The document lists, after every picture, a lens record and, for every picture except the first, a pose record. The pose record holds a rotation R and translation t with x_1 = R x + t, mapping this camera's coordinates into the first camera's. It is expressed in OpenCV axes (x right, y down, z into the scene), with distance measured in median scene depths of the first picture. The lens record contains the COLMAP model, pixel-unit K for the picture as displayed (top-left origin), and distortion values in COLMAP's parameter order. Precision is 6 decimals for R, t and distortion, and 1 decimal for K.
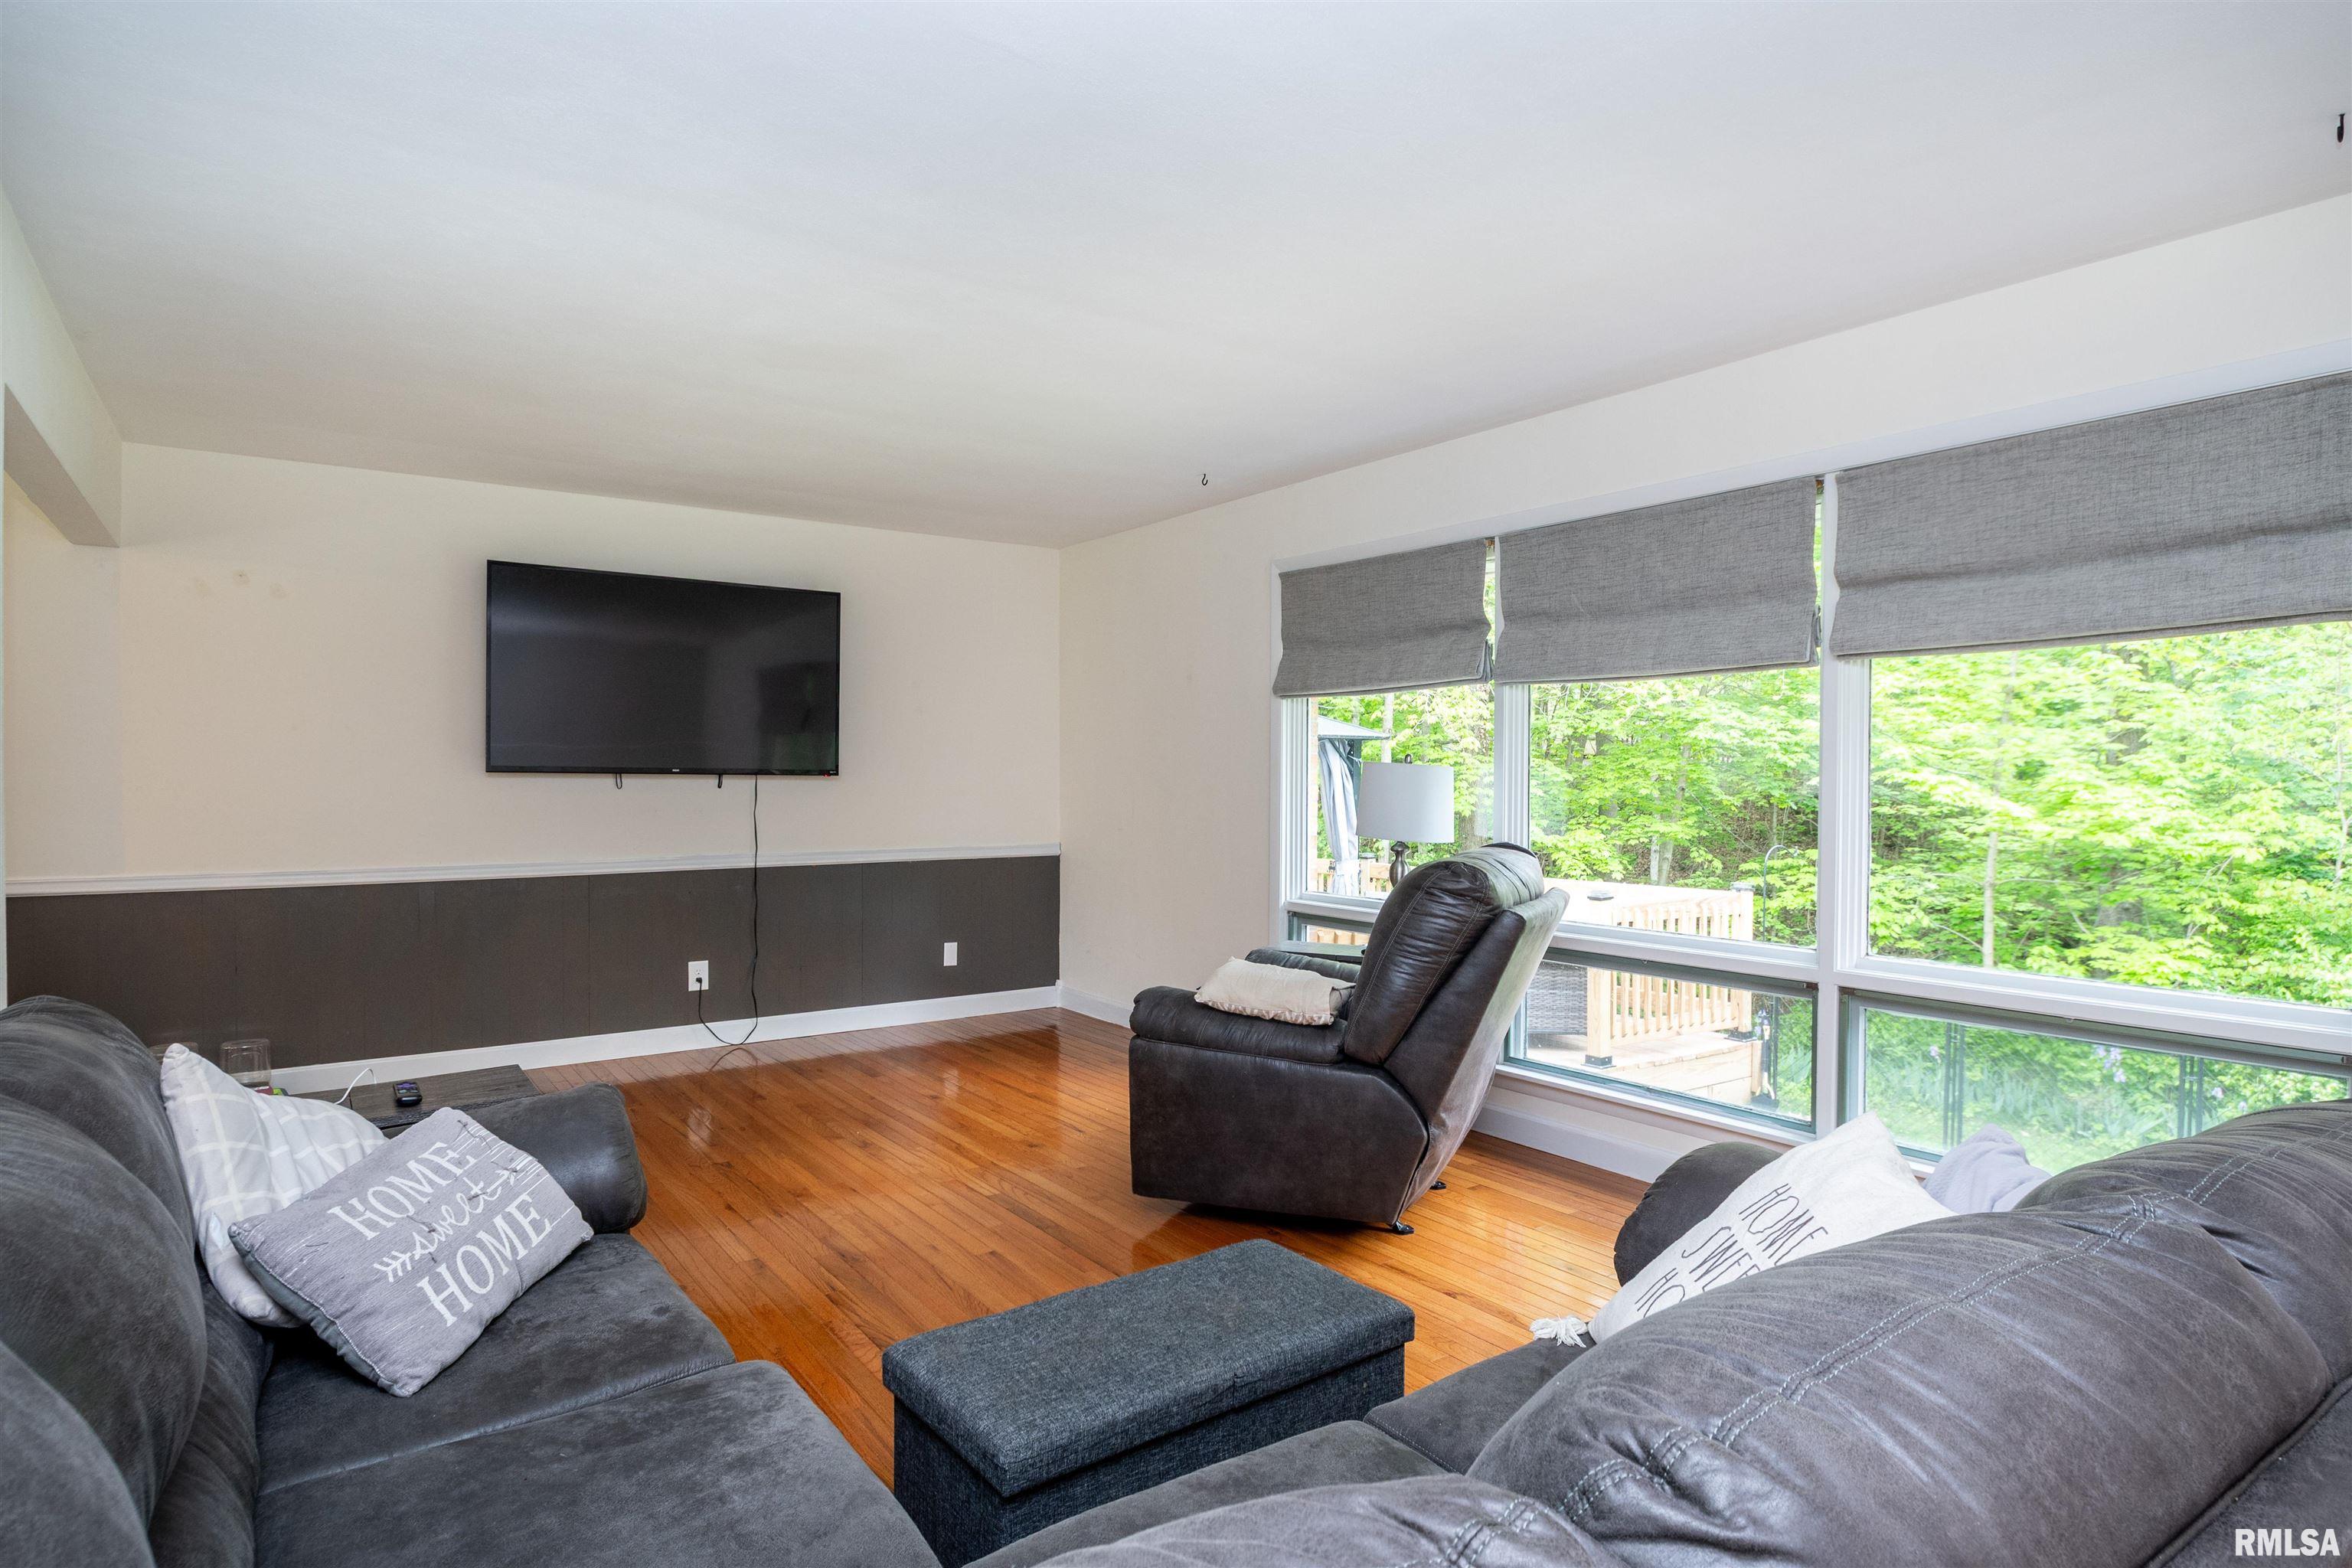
lens RADIAL K [[1300.2, 0, 1176.0], [0, 1300.2, 784.0], [0, 0, 1]] dist [0.000802, 0.000059]
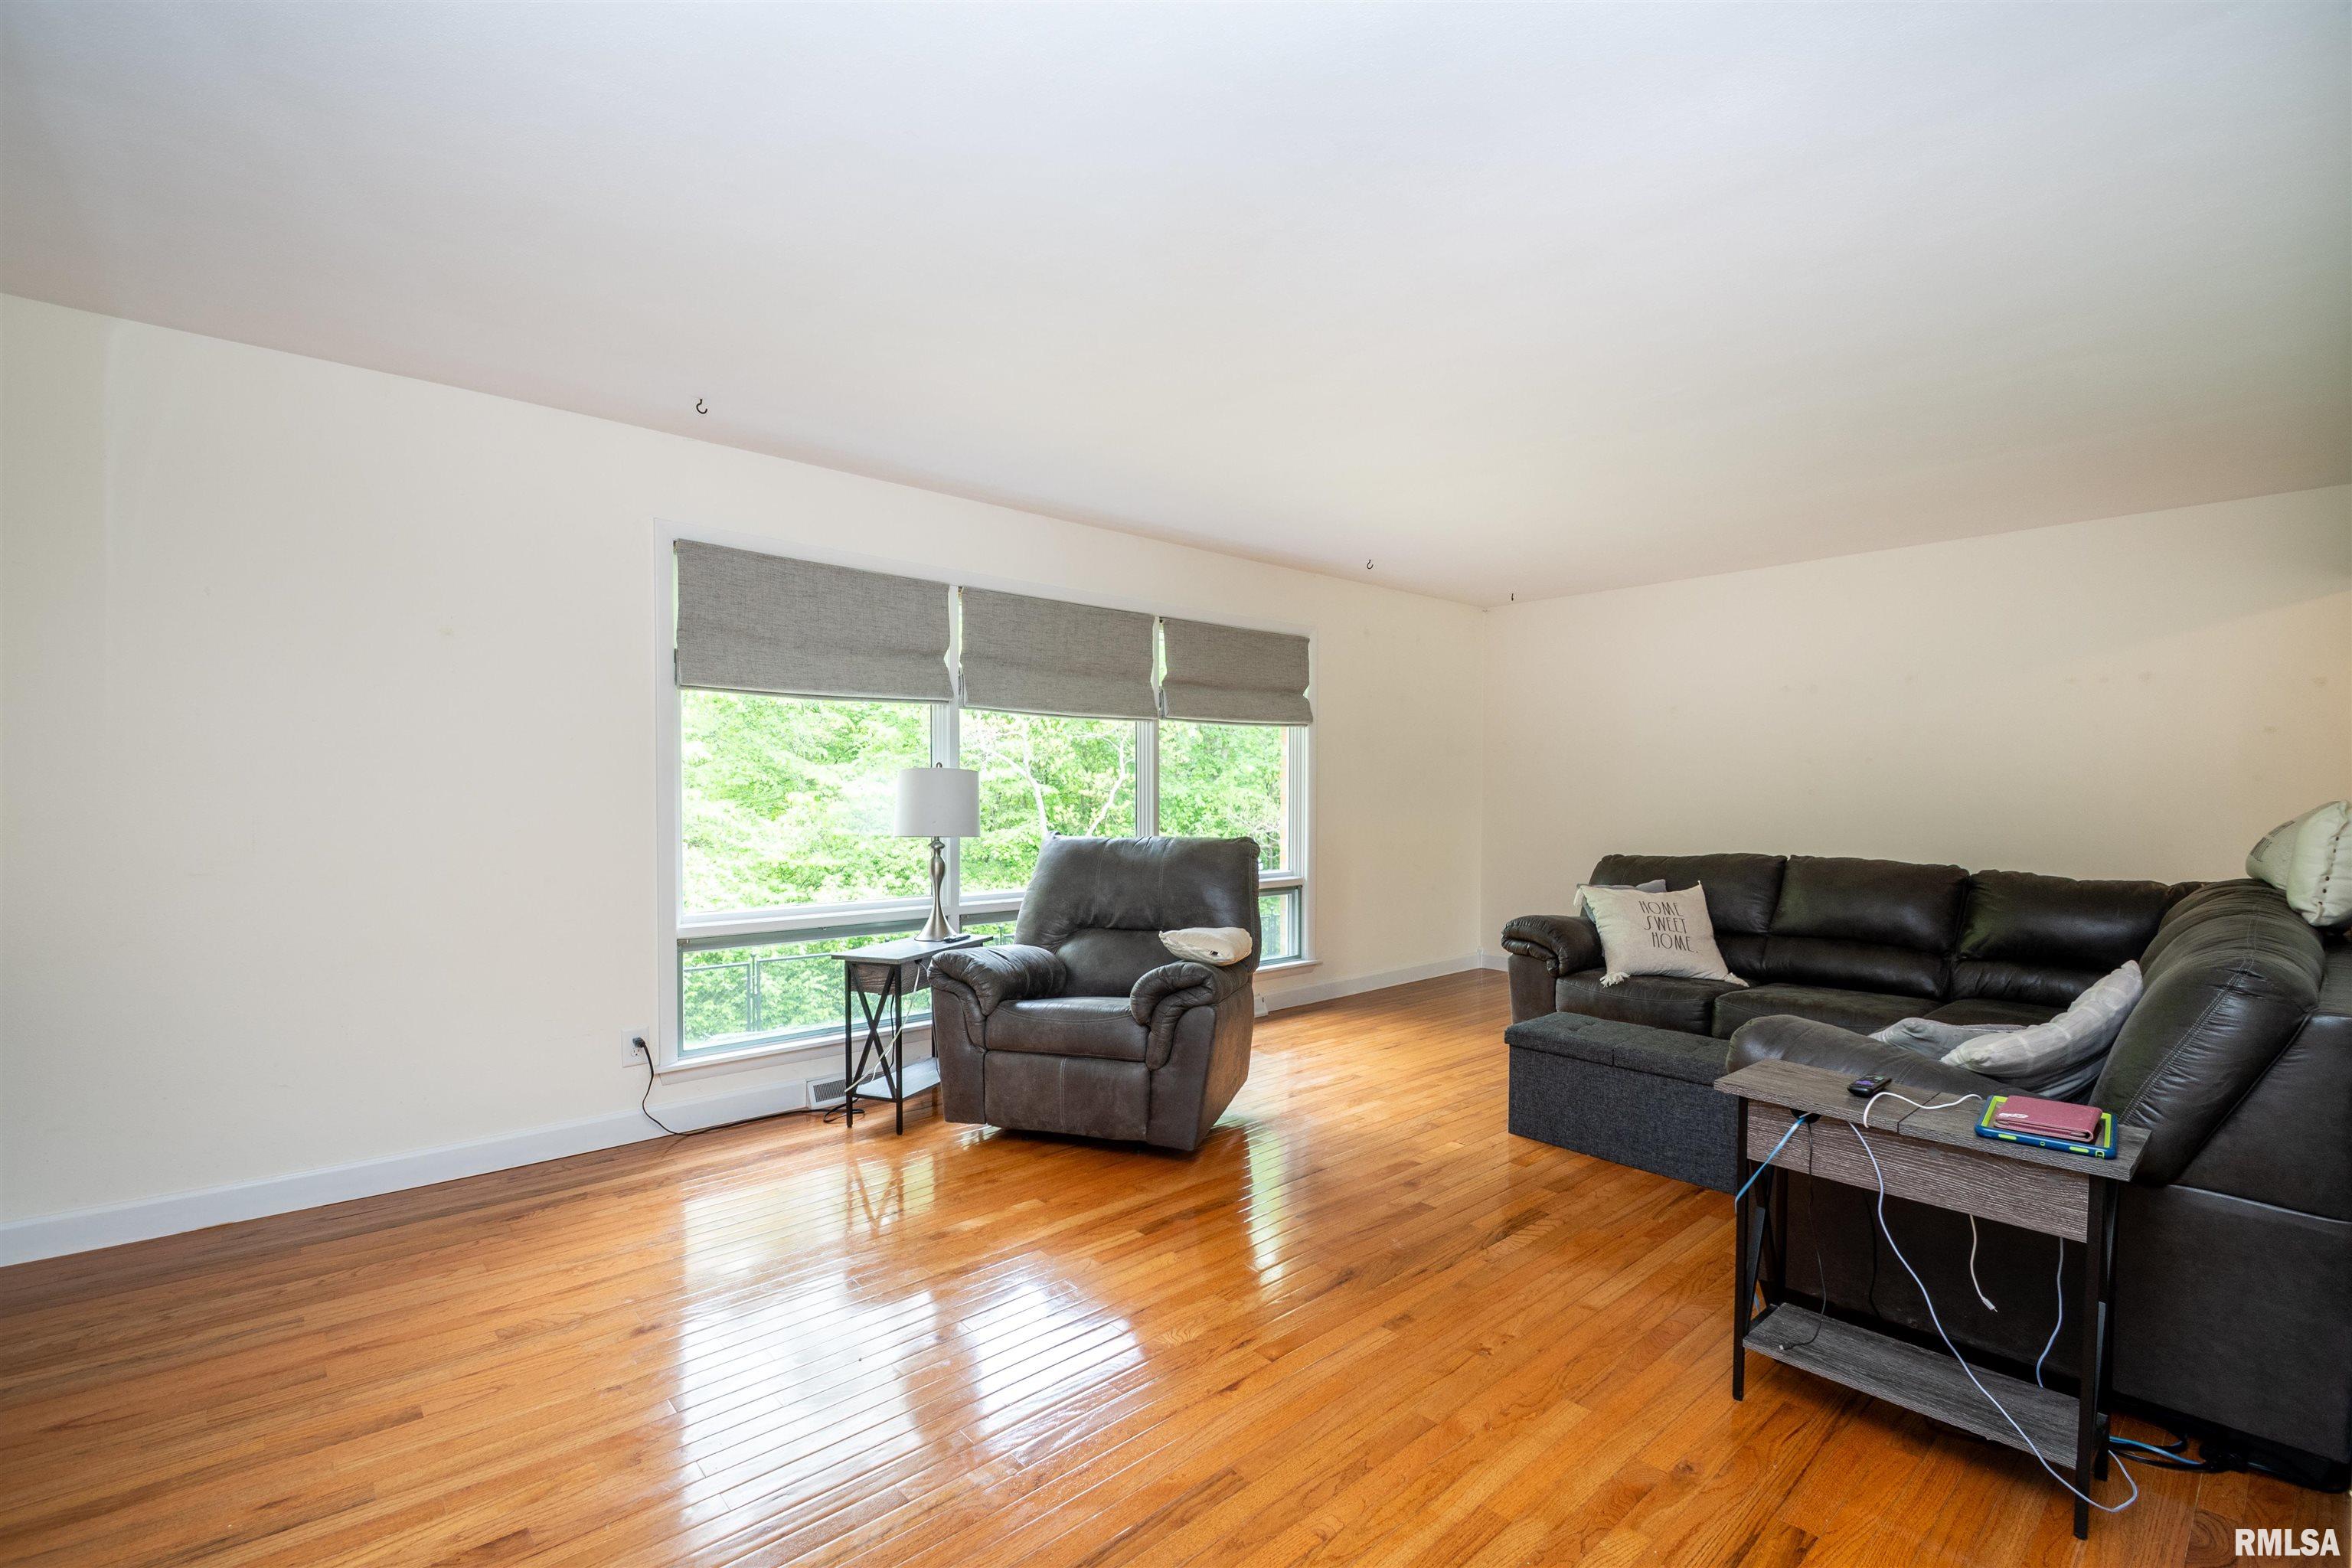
lens RADIAL K [[1012.1, 0, 1176.0], [0, 1012.1, 784.0], [0, 0, 1]] dist [-0.000463, -0.000015]
pose [[-0.102401, 0.009938, 0.994694, -0.722744], [0.011101, 0.999899, -0.008847, 0.007542], [-0.994681, 0.010136, -0.102501, 0.888093]]
